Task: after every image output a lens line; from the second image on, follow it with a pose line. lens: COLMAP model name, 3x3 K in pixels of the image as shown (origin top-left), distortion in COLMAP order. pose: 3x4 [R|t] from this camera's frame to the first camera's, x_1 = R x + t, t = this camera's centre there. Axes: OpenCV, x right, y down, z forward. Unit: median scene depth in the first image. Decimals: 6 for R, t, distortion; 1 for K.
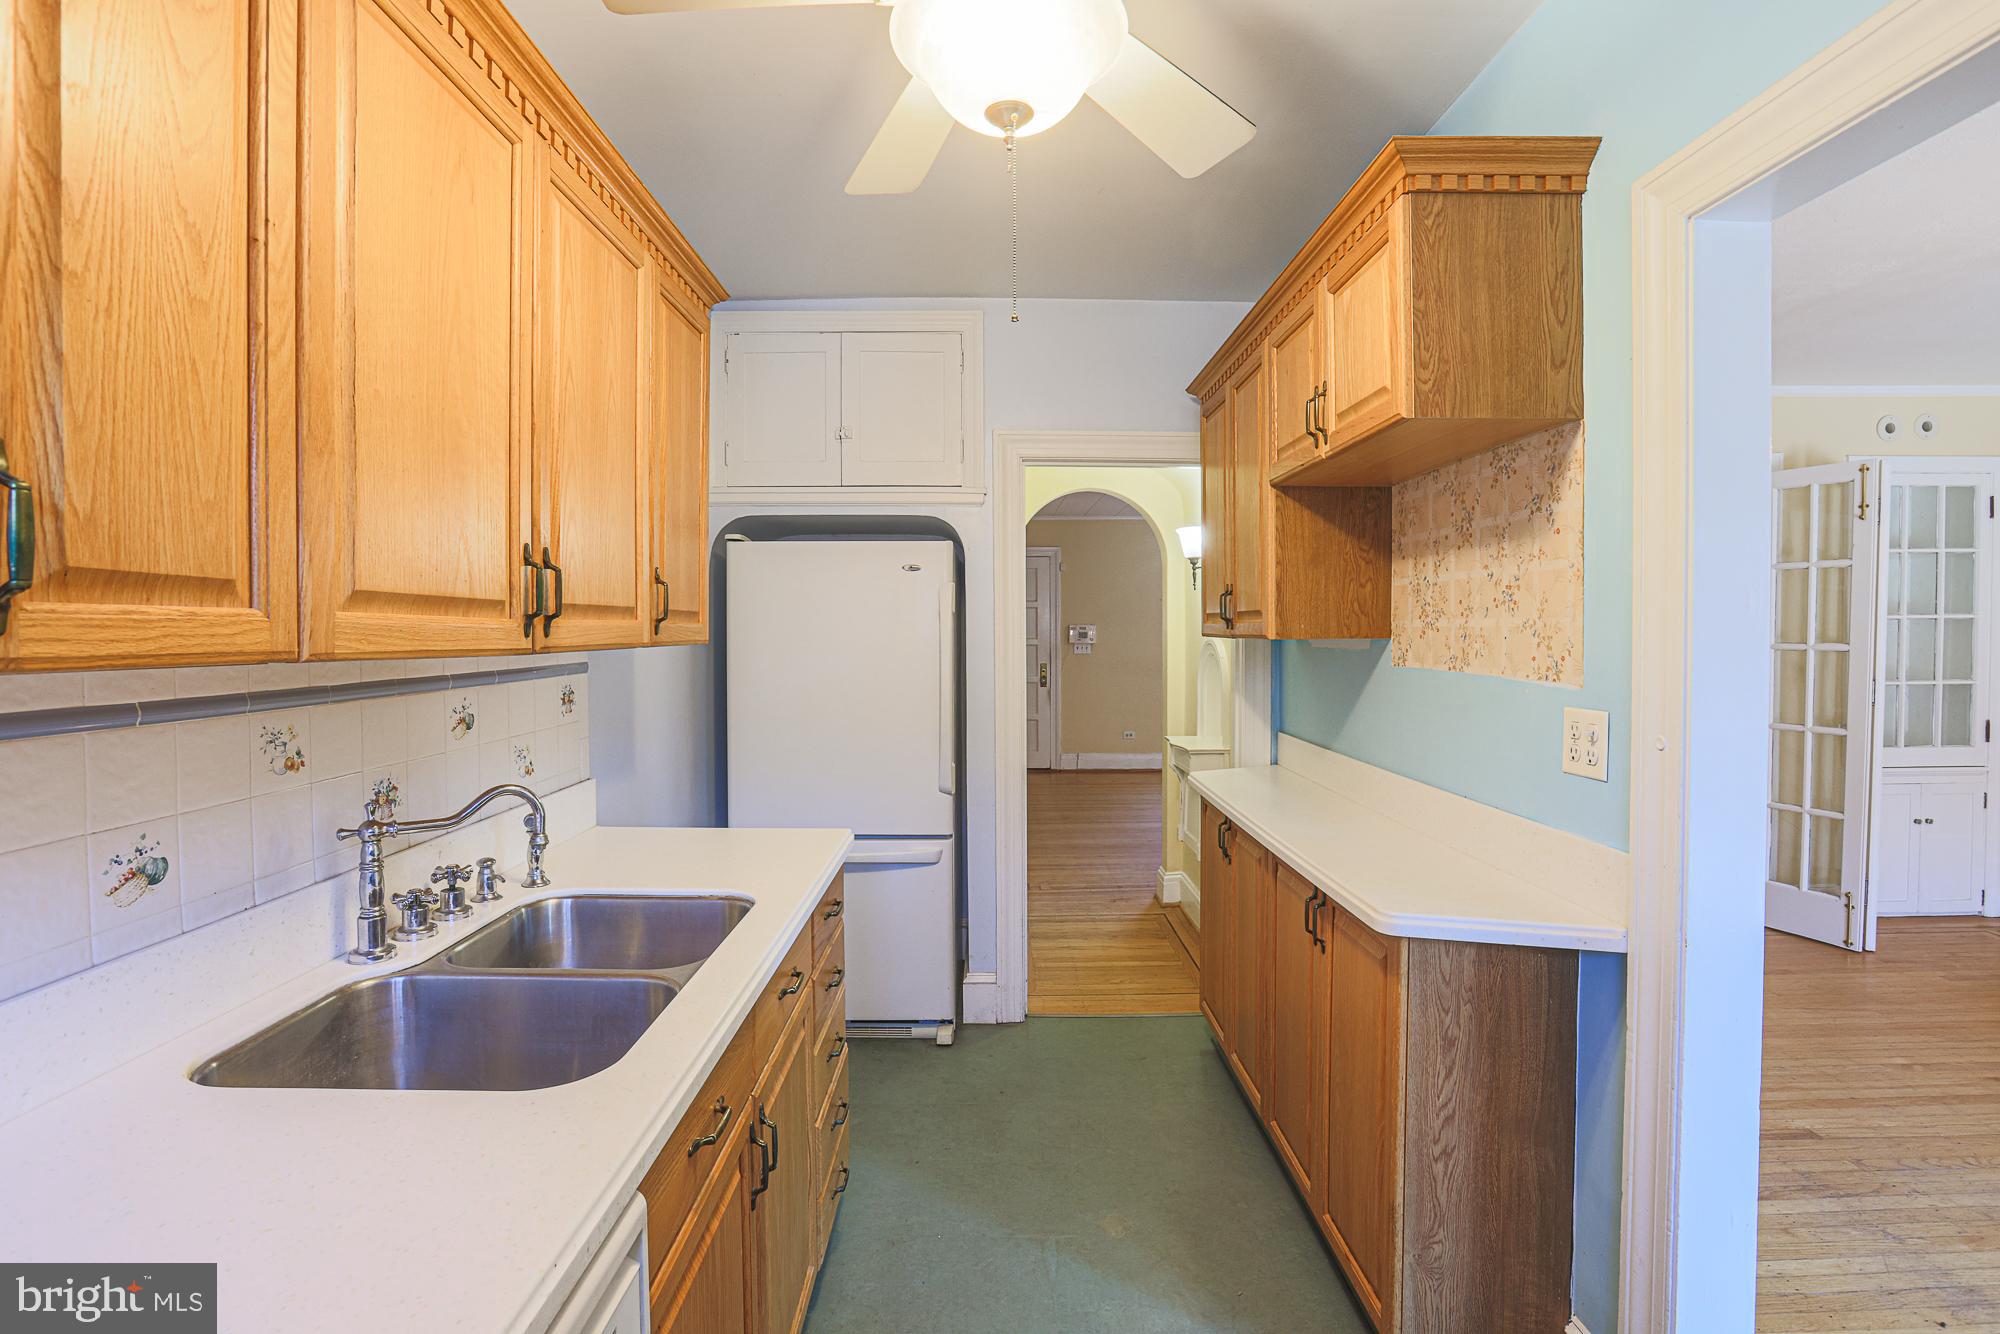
lens RADIAL K [[961.1, 0, 1005.9], [0, 961.1, 648.3], [0, 0, 1]] dist [-0.043104, 0.011670]
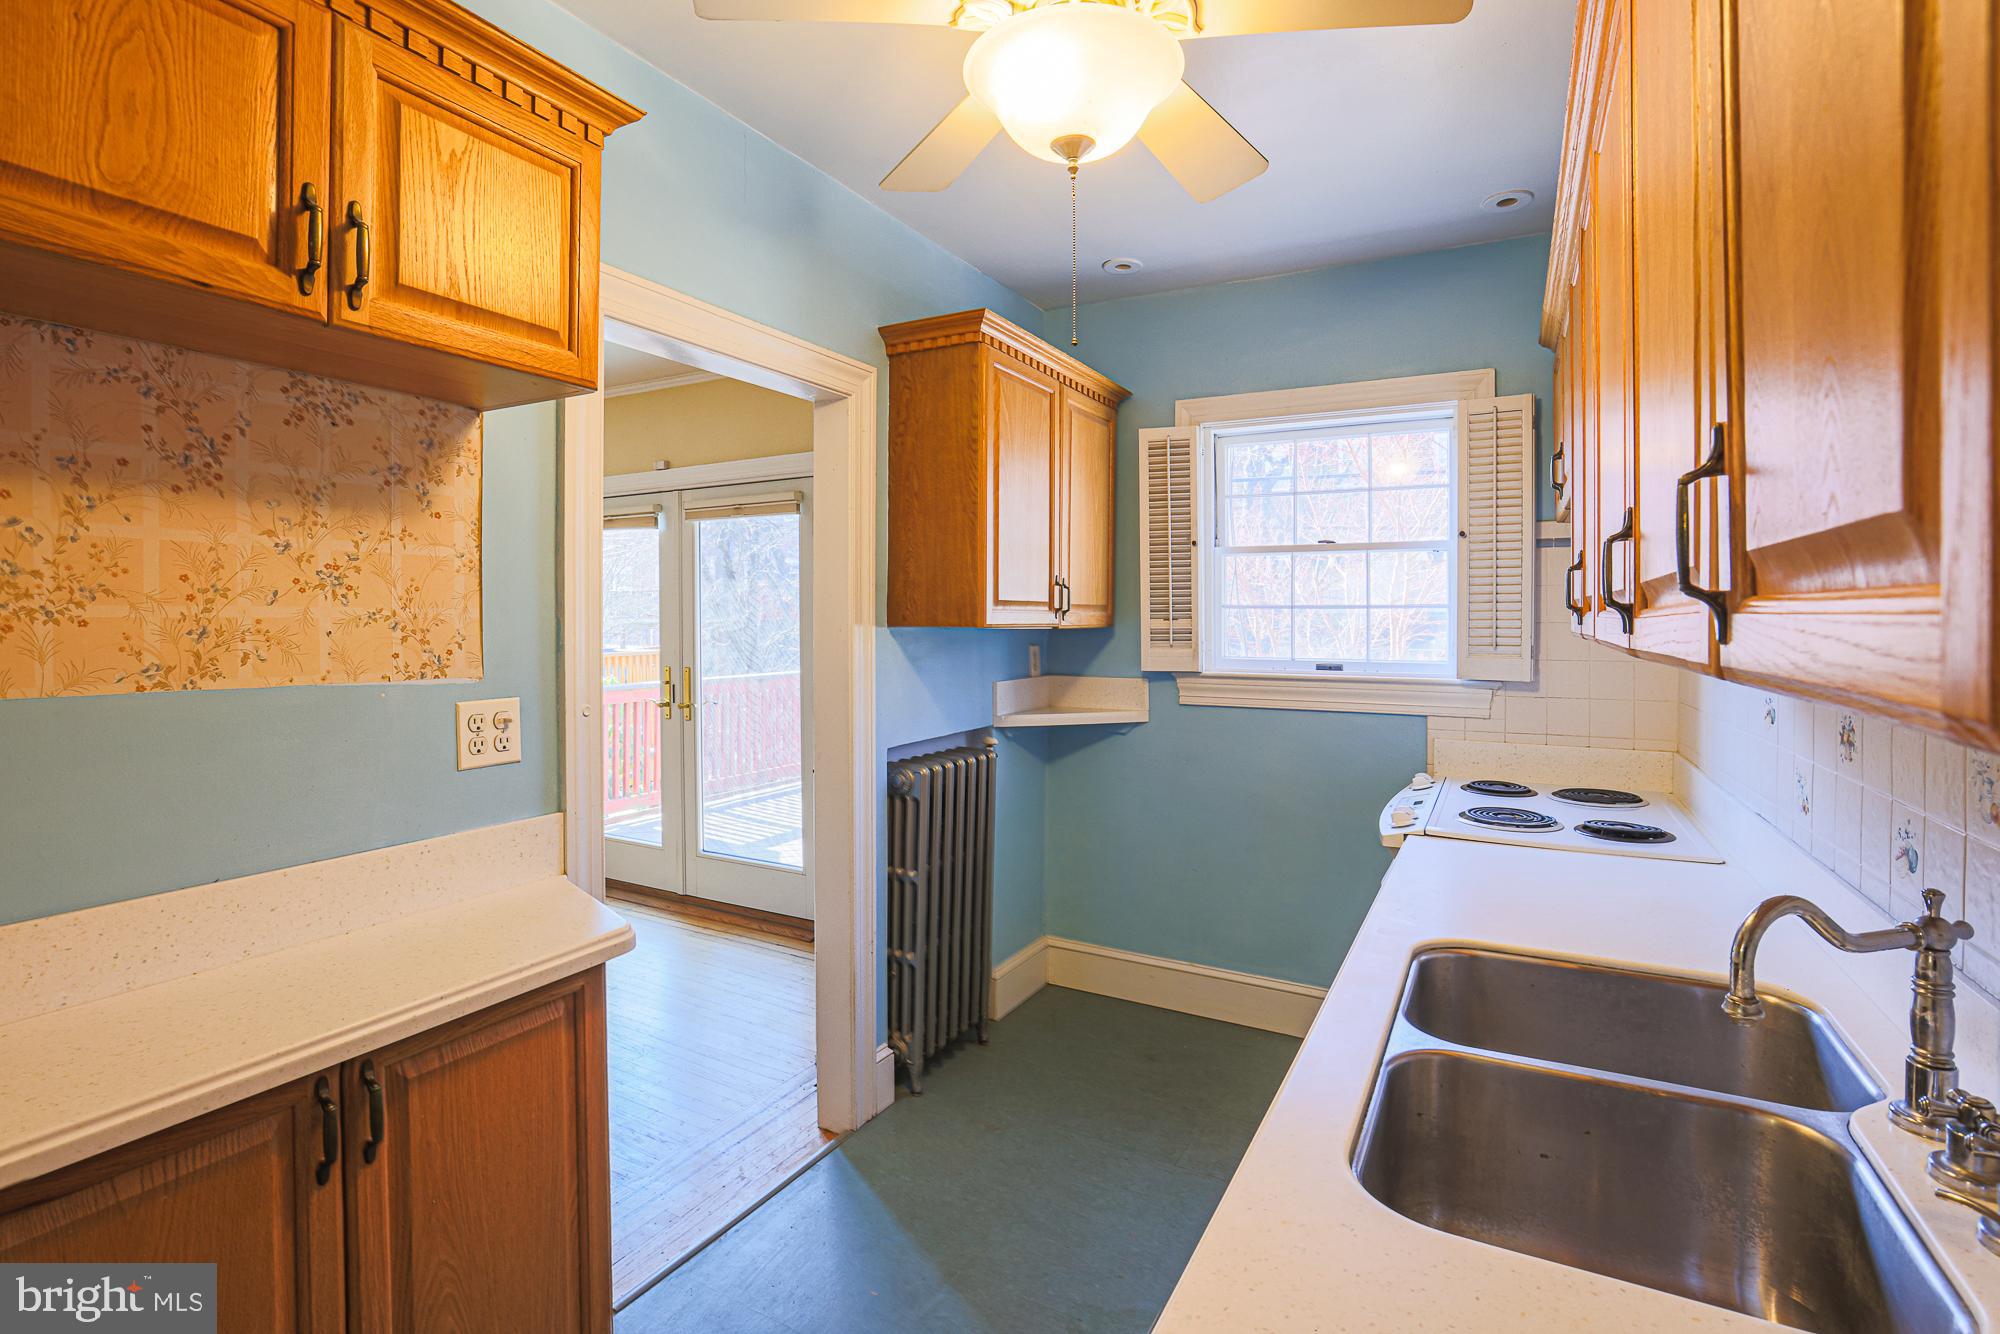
lens RADIAL K [[961.1, 0, 965.9], [0, 961.1, 636.8], [0, 0, 1]] dist [-0.043104, 0.011670]
pose [[-0.864199, -0.012259, 0.503001, -0.316655], [0.006852, 0.999324, 0.036128, -0.033451], [-0.503104, 0.034668, -0.863530, 1.481780]]
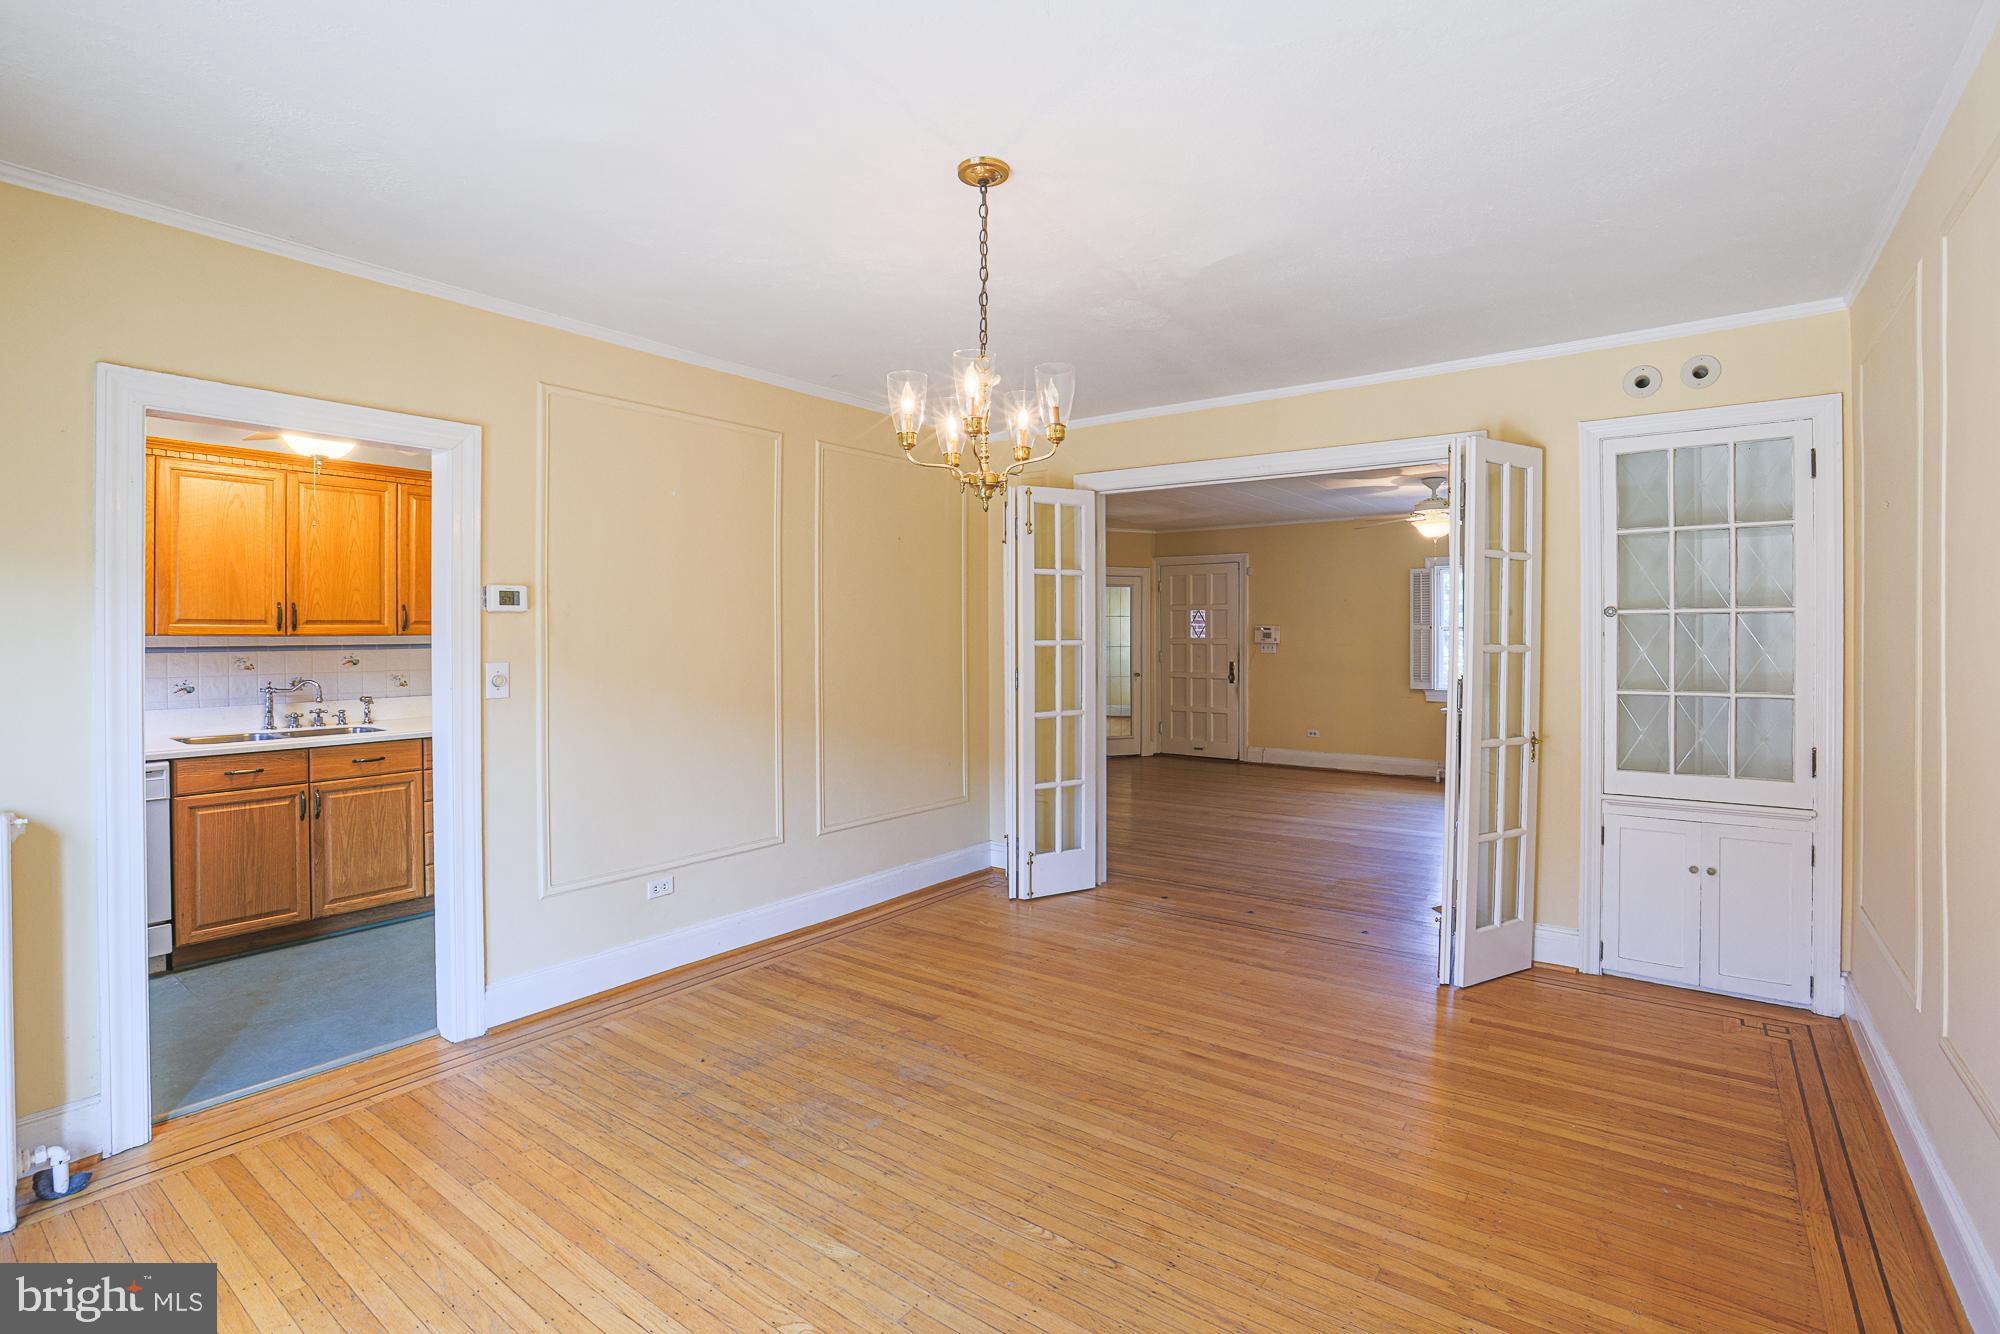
lens RADIAL K [[925.4, 0, 1008.3], [0, 925.4, 629.4], [0, 0, 1]] dist [-0.034343, 0.006644]
pose [[0.788802, -0.002953, -0.614641, 2.404592], [-0.011613, 0.999738, -0.019707, 0.010827], [0.614538, 0.022682, 0.788561, 0.063098]]
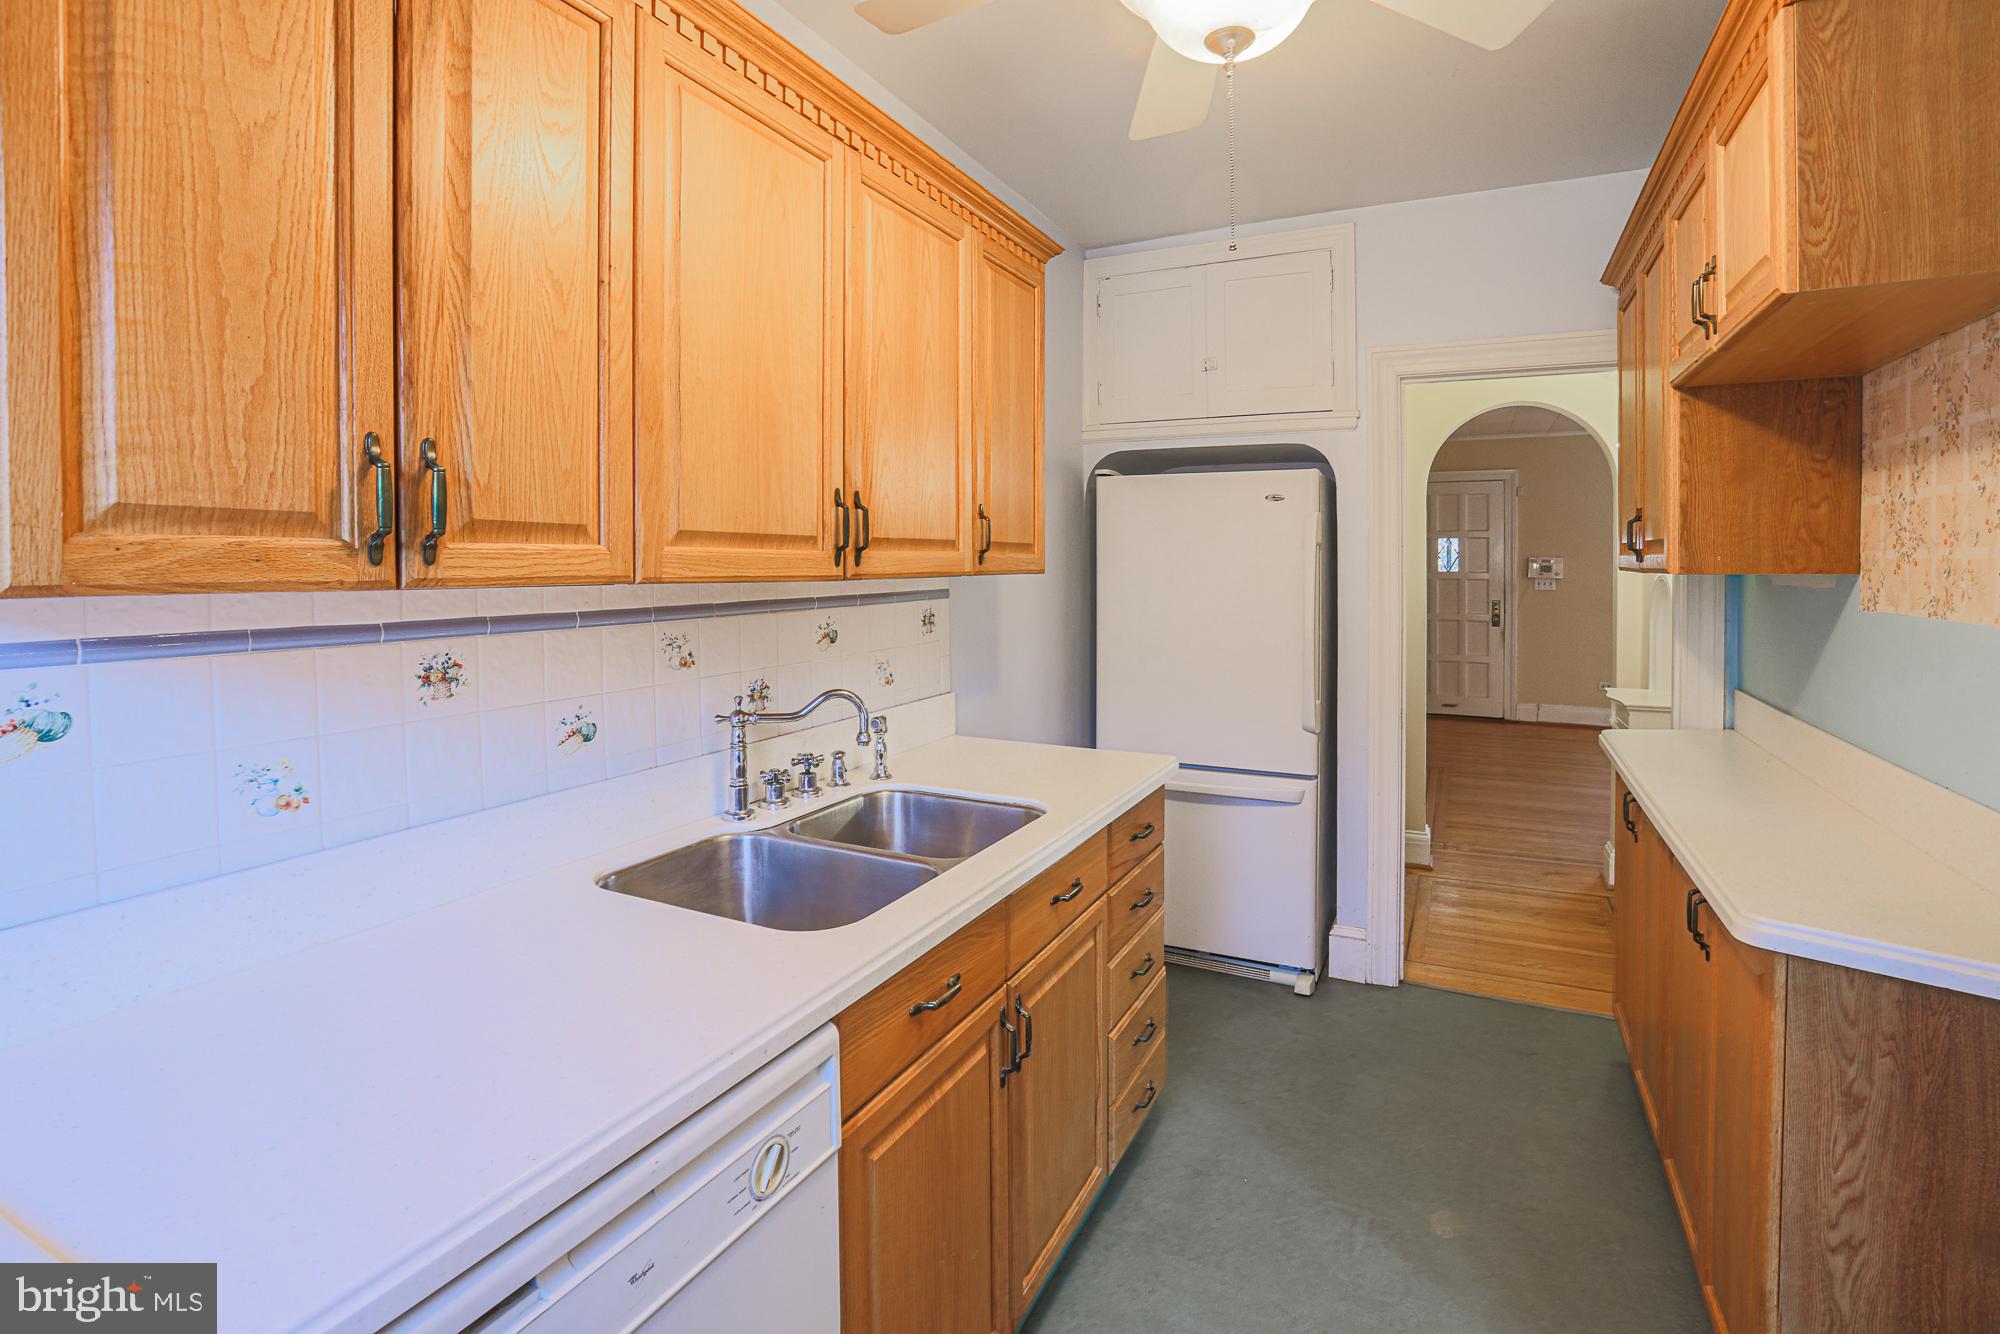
lens RADIAL K [[961.1, 0, 988.5], [0, 961.1, 582.6], [0, 0, 1]] dist [-0.043104, 0.011670]
pose [[0.884371, 0.010656, -0.466663, 0.168809], [-0.009996, 0.999942, 0.003890, 0.000870], [0.466677, 0.001225, 0.884427, 0.007360]]
